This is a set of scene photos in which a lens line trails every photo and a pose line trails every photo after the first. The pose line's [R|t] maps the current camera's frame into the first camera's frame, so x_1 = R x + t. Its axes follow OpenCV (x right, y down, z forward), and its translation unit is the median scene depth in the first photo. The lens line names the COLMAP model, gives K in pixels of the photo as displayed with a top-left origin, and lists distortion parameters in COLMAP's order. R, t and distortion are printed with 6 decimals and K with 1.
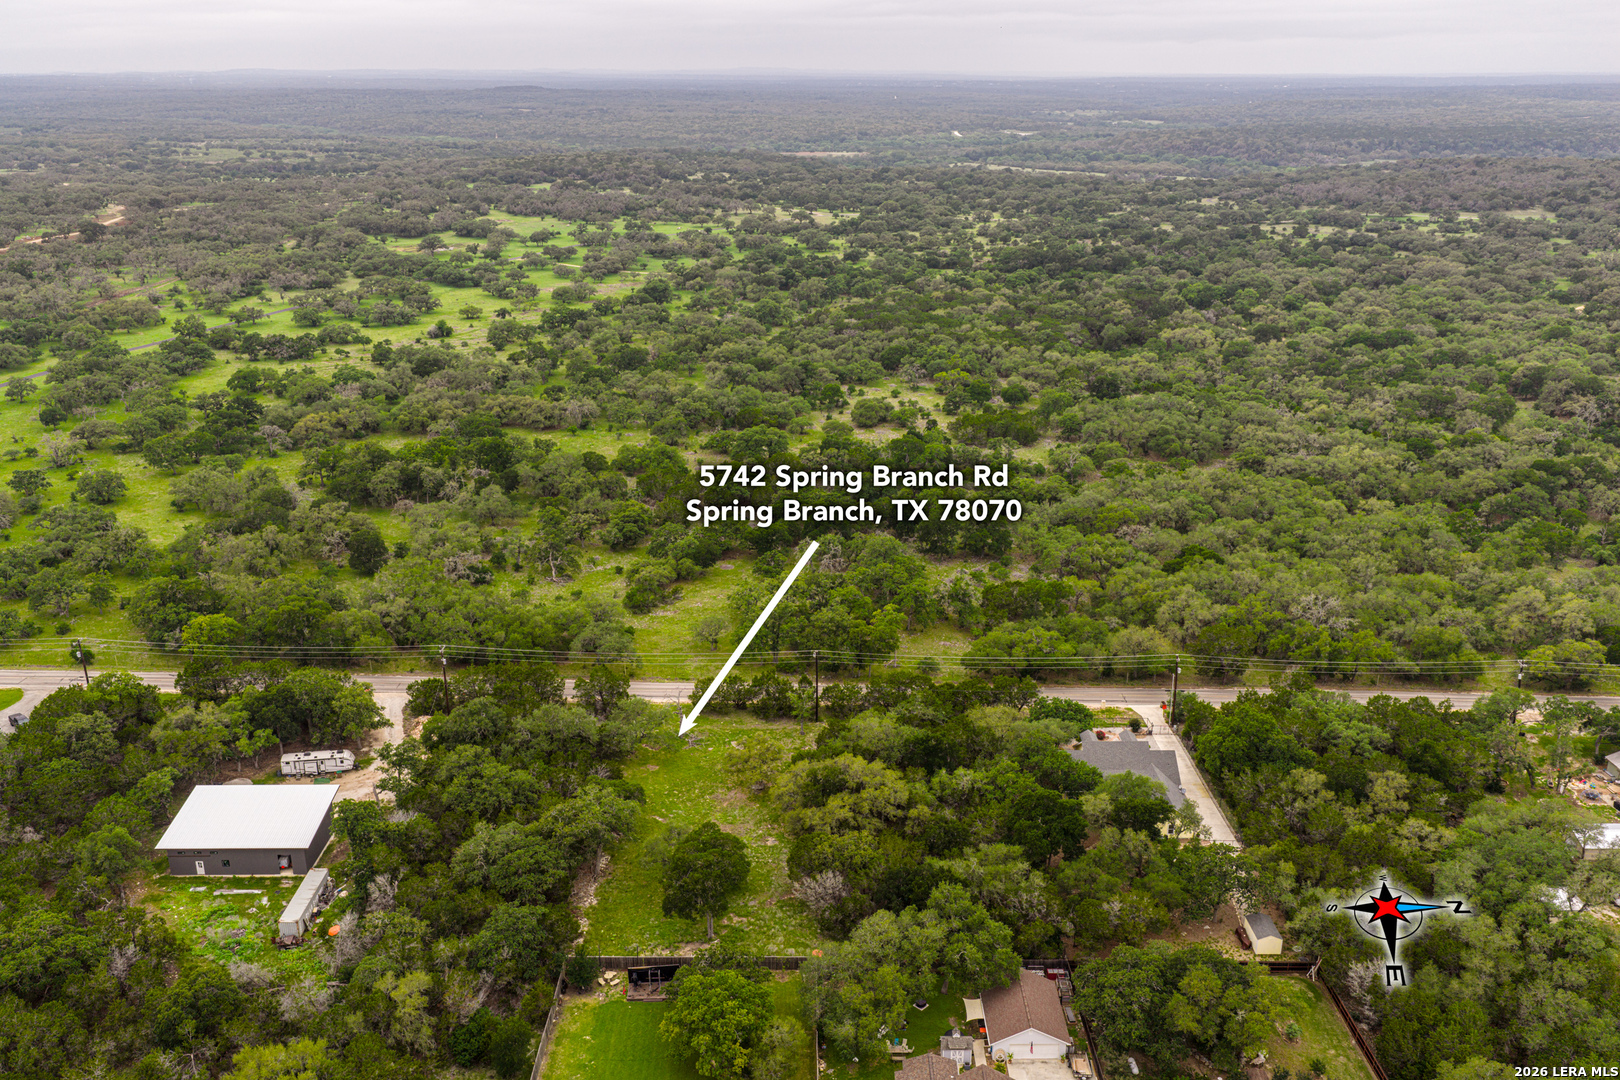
lens RADIAL K [[1339.5, 0, 811.1], [0, 1339.5, 541.5], [0, 0, 1]] dist [0.019055, -0.032647]
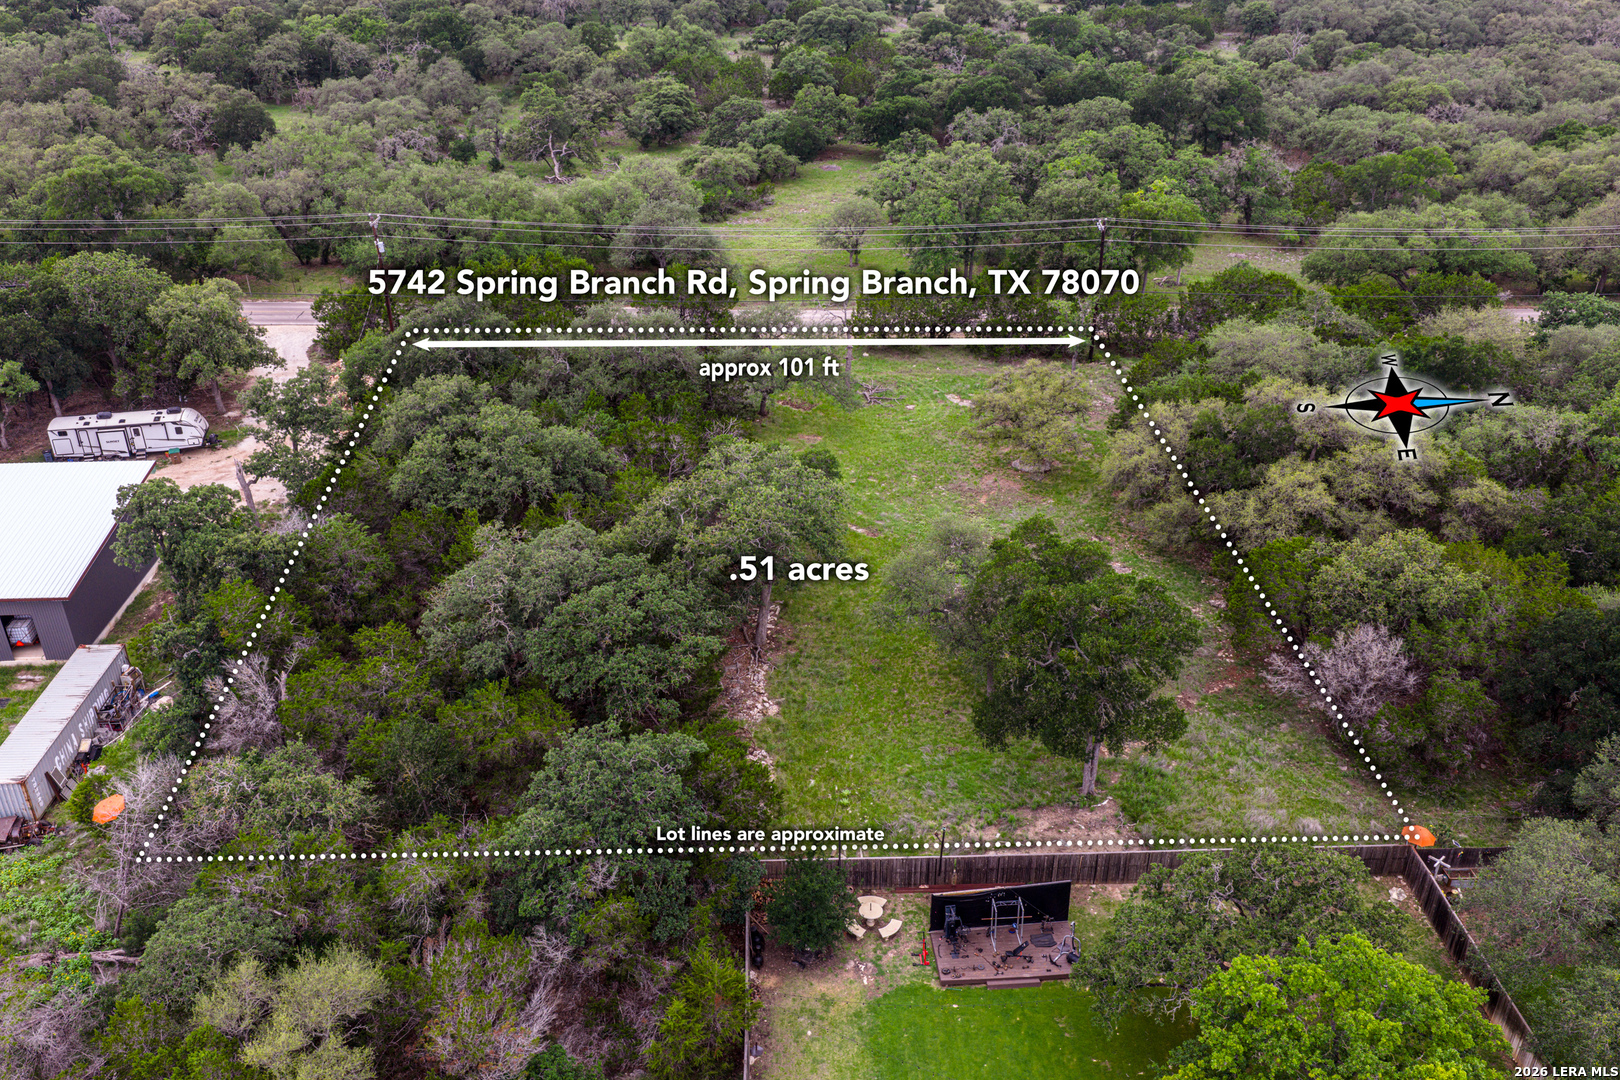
lens RADIAL K [[1339.5, 0, 809.2], [0, 1339.5, 539.8], [0, 0, 1]] dist [0.019055, -0.032647]
pose [[0.999380, -0.018567, 0.029898, -0.159199], [0.013365, 0.986094, 0.165648, 0.145555], [-0.032558, -0.165146, 0.985732, 0.588630]]
